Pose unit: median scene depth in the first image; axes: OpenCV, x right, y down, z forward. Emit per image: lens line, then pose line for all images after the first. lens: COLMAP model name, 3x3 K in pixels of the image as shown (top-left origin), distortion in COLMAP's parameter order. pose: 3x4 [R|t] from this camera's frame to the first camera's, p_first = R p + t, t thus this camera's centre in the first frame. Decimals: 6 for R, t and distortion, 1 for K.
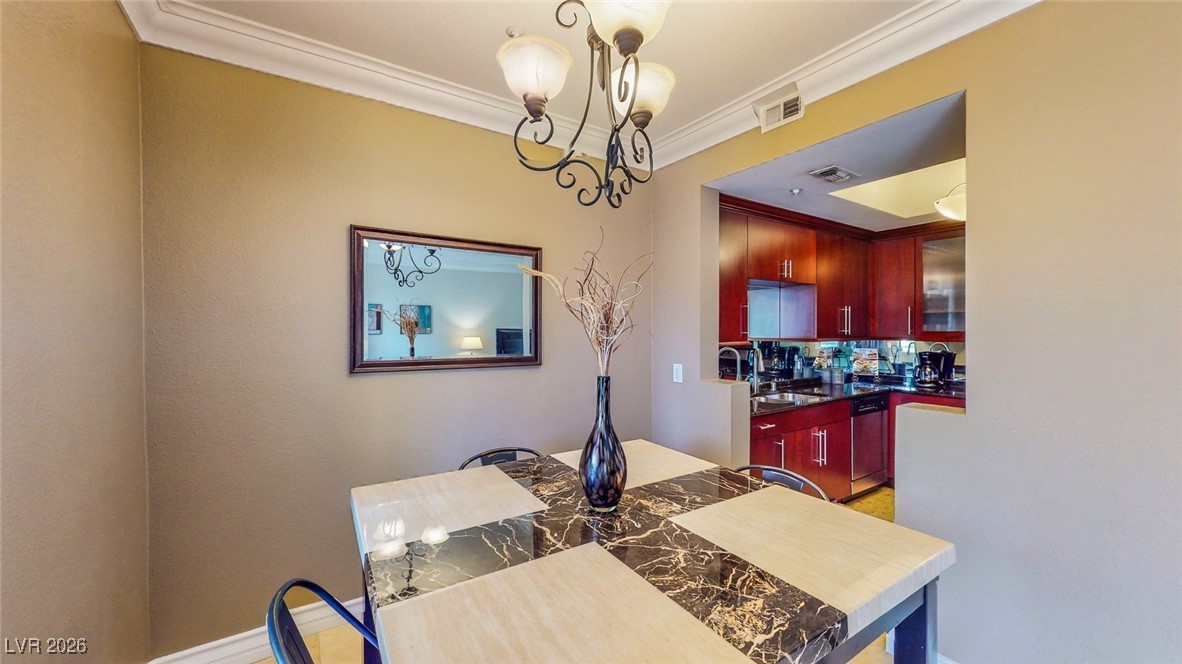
lens RADIAL K [[438.7, 0, 591.0], [0, 438.7, 332.0], [0, 0, 1]] dist [0.001507, 0.000083]
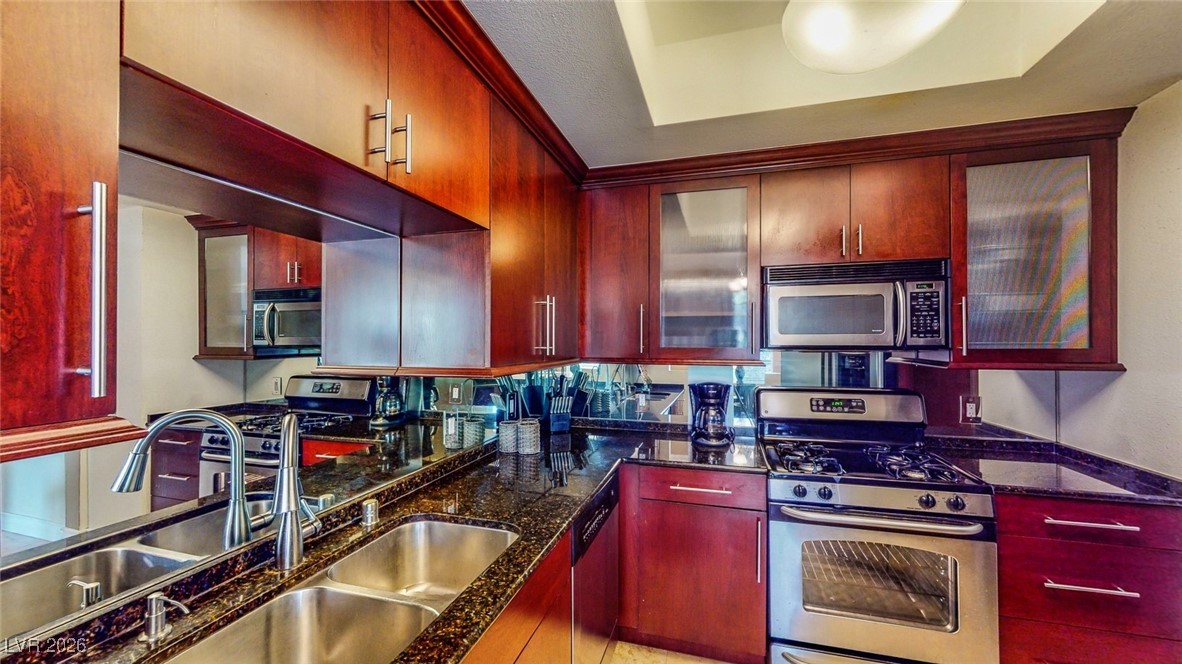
lens RADIAL K [[445.8, 0, 567.8], [0, 445.8, 337.7], [0, 0, 1]] dist [-0.001557, -0.000146]
pose [[0.798233, 0.007956, 0.602296, 0.589254], [0.000261, 0.999908, -0.013554, -0.012007], [-0.602349, 0.010977, 0.798158, 1.161753]]
